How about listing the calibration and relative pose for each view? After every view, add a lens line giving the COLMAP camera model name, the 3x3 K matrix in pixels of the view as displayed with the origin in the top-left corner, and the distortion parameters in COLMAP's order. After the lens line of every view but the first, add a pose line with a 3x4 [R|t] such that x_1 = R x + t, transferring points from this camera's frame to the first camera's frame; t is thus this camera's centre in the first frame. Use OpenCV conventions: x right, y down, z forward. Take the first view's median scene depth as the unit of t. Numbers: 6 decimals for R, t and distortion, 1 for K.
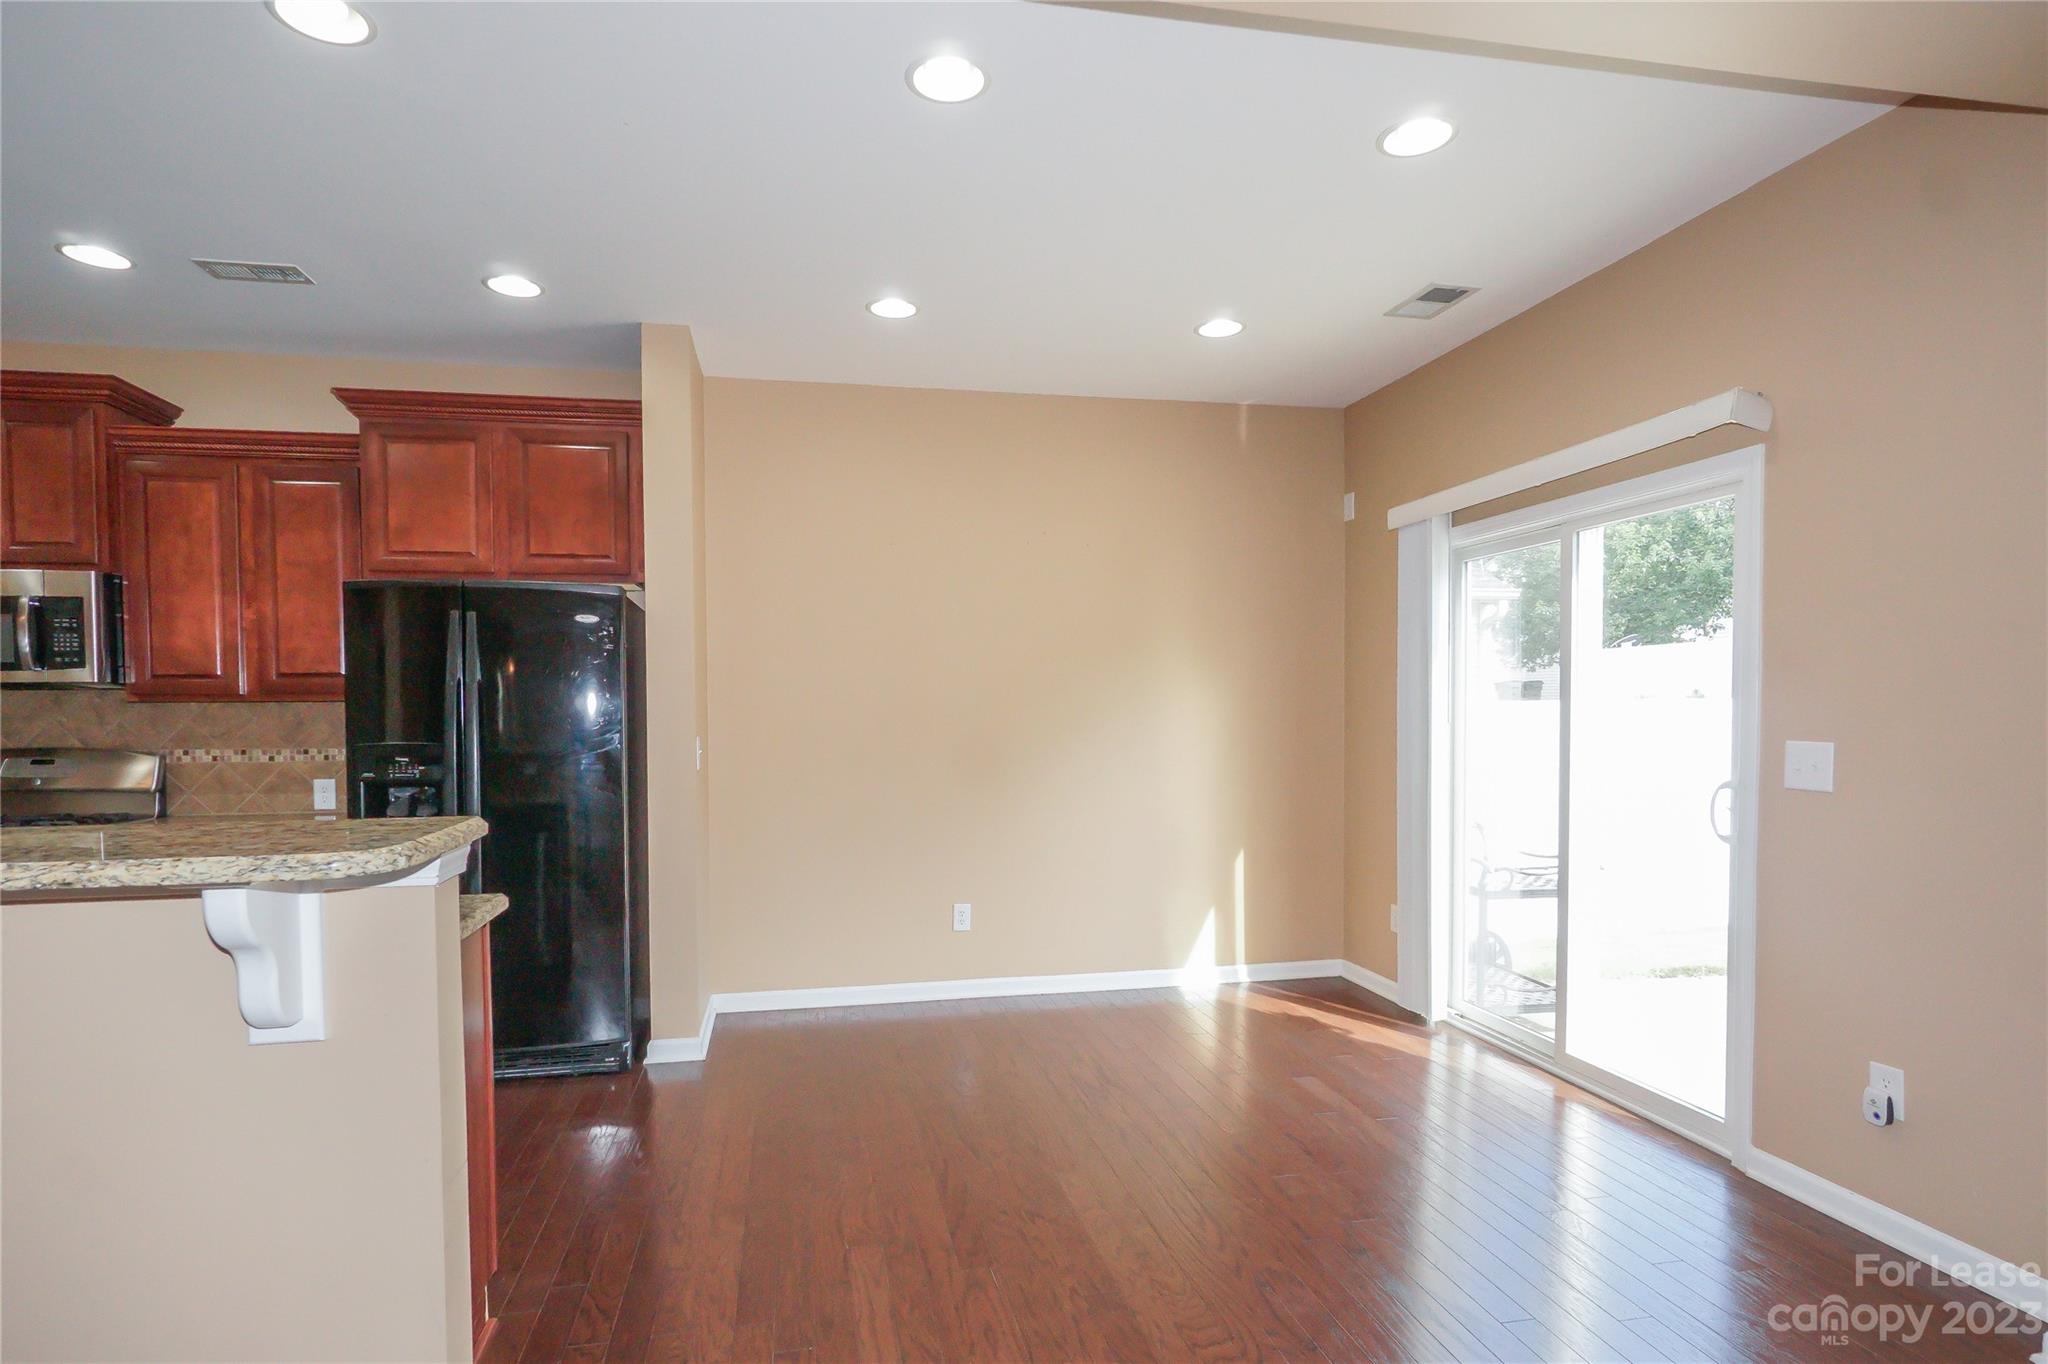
lens RADIAL K [[1028.9, 0, 988.8], [0, 1028.9, 734.3], [0, 0, 1]] dist [-0.005660, 0.002390]
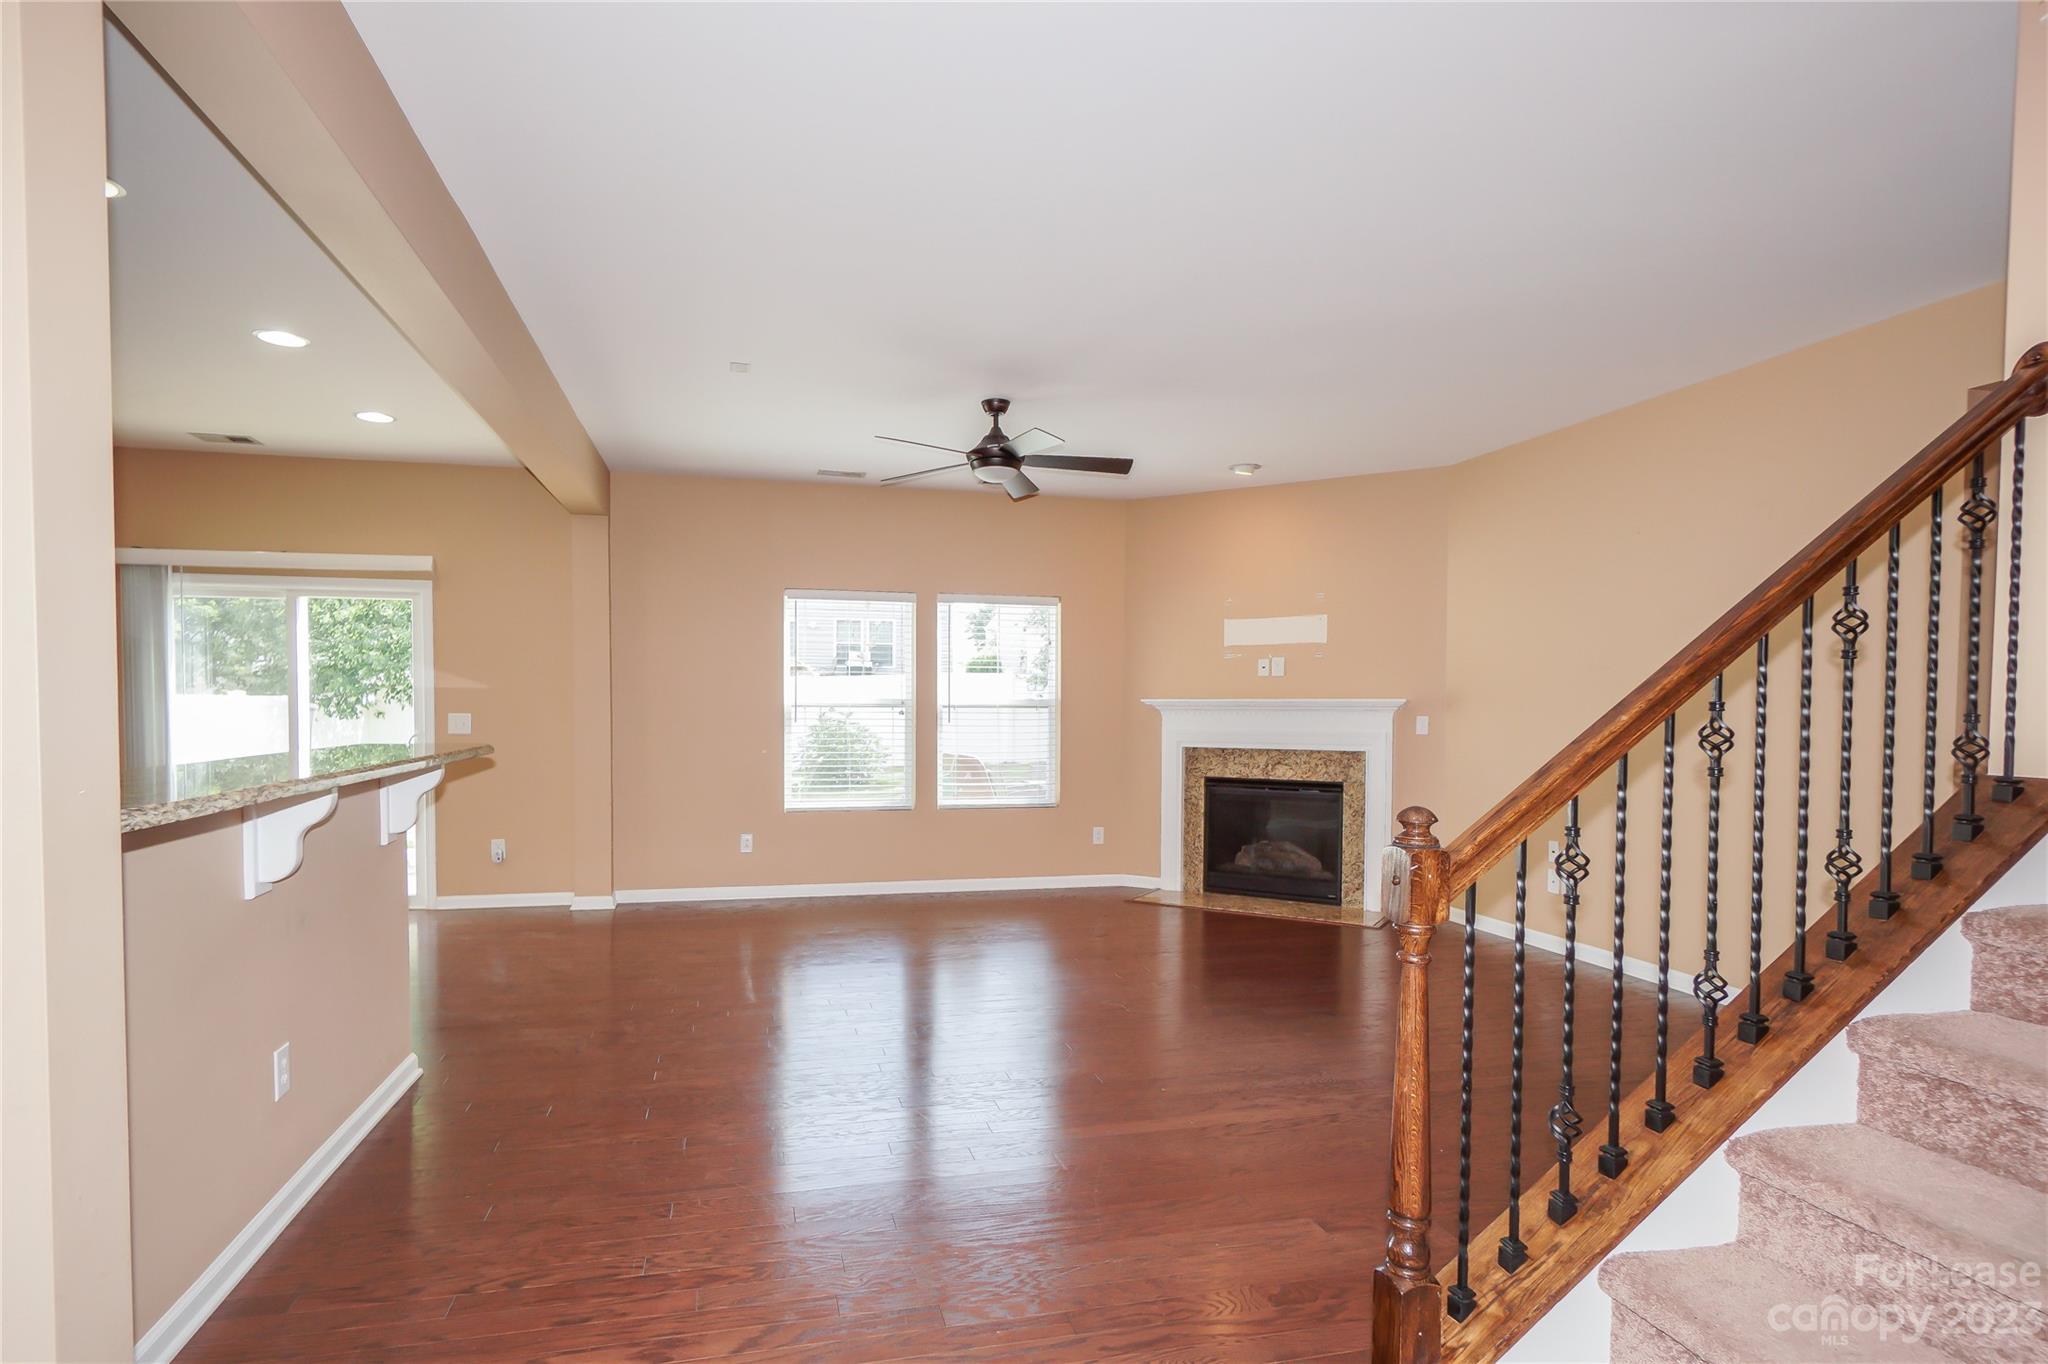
lens RADIAL K [[1028.9, 0, 996.7], [0, 1028.9, 721.4], [0, 0, 1]] dist [-0.005660, 0.002390]
pose [[-0.047087, -0.011482, 0.998825, -1.120441], [0.021411, 0.999693, 0.012502, 0.015189], [-0.998661, 0.021974, -0.046826, -0.075847]]
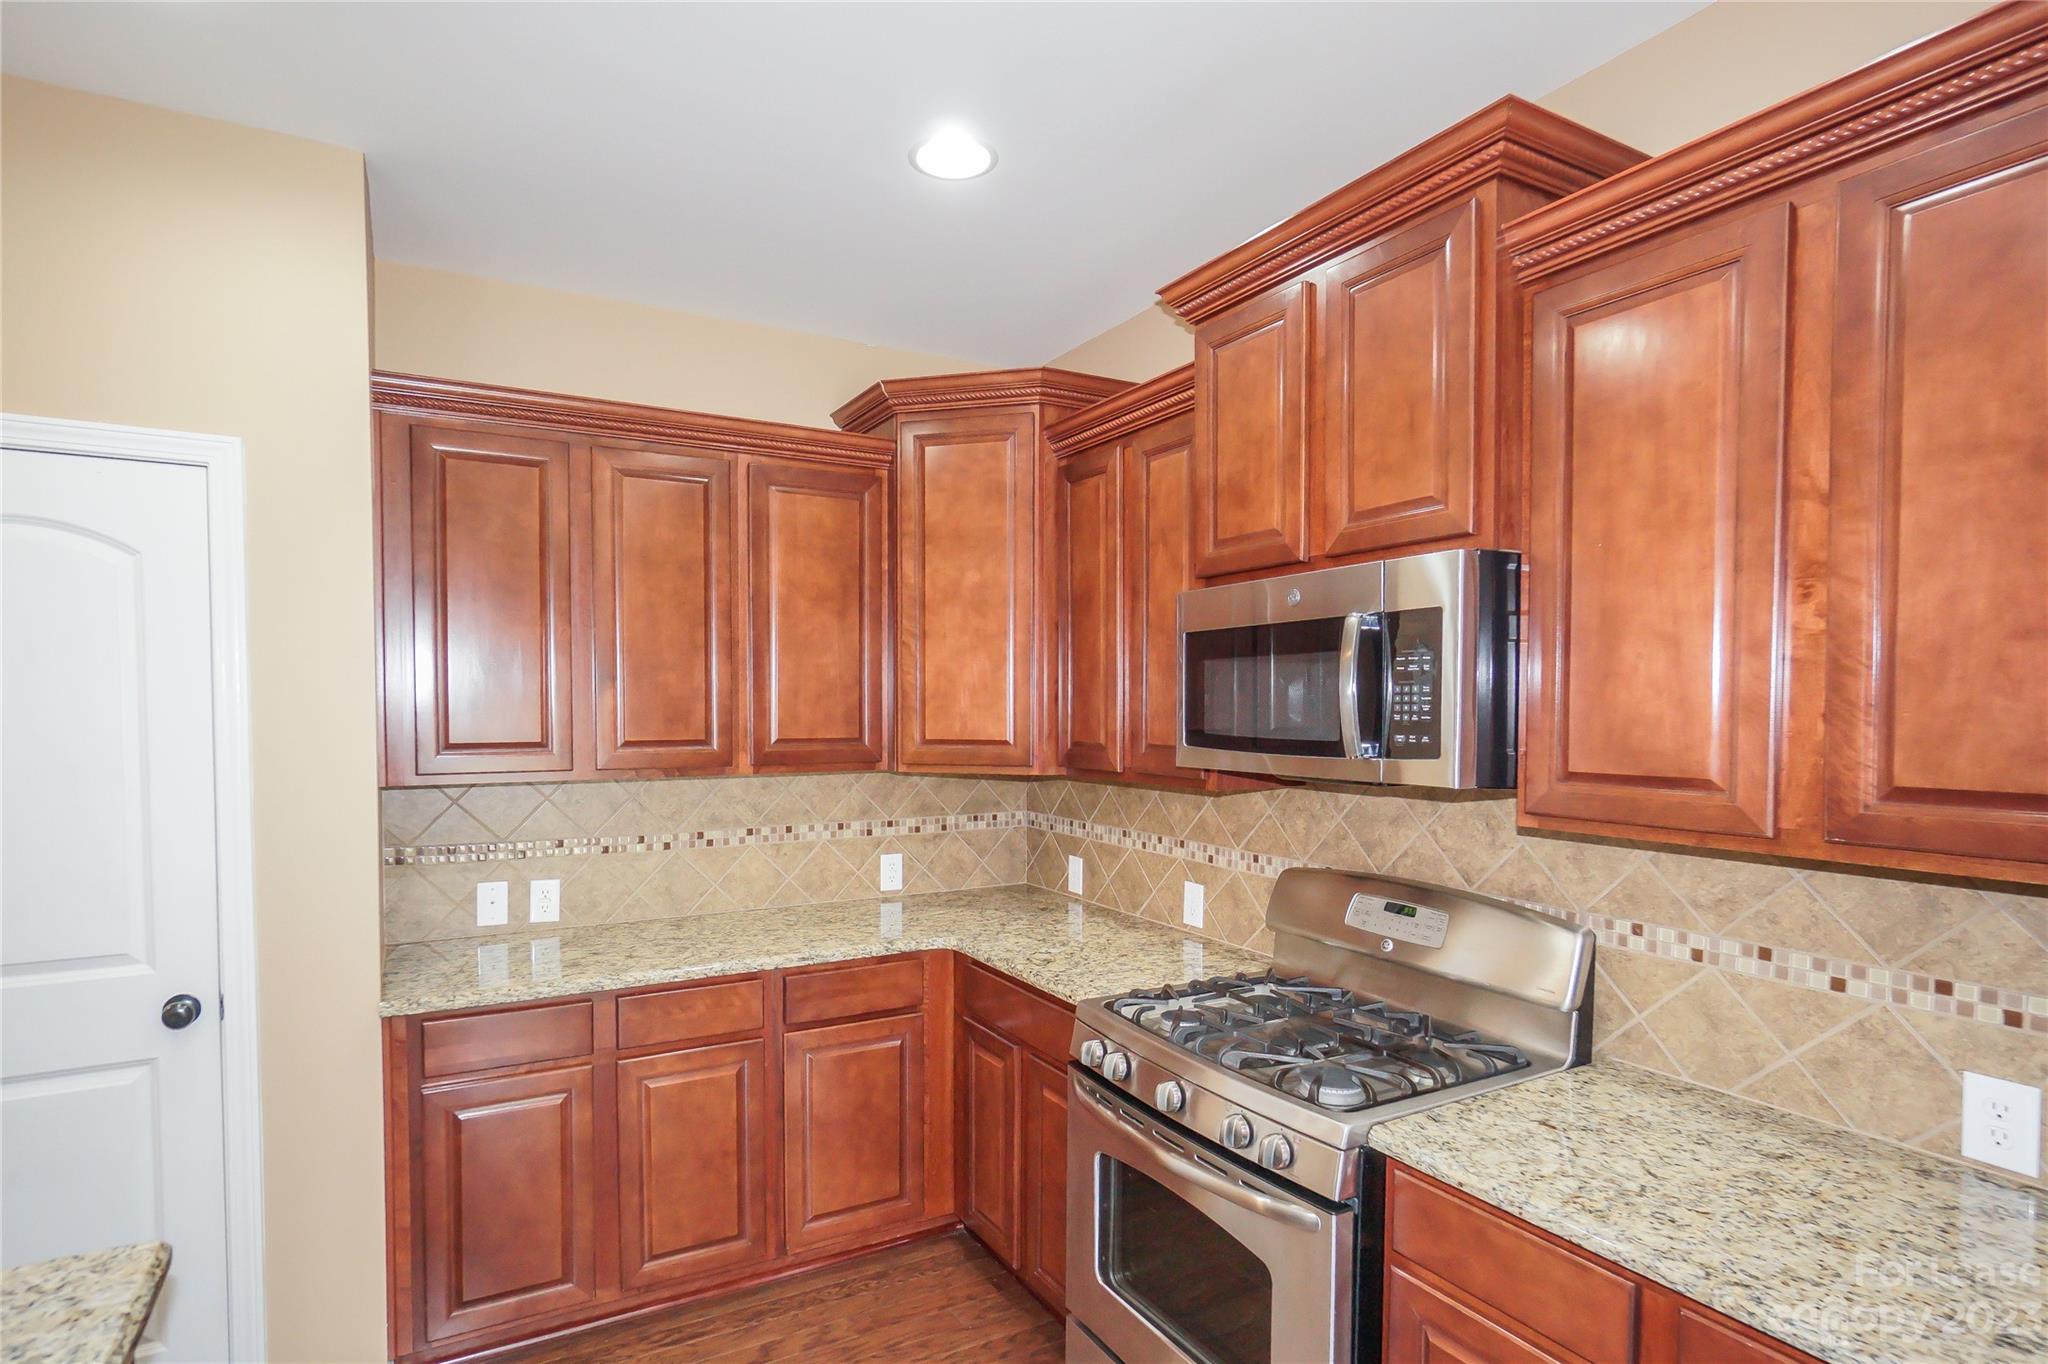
lens RADIAL K [[1028.9, 0, 992.8], [0, 1028.9, 740.7], [0, 0, 1]] dist [-0.005660, 0.002390]
pose [[0.309108, 0.038139, -0.950262, -0.457110], [-0.025521, 0.999168, 0.031801, -0.076098], [0.950685, 0.014422, 0.309824, 0.607741]]
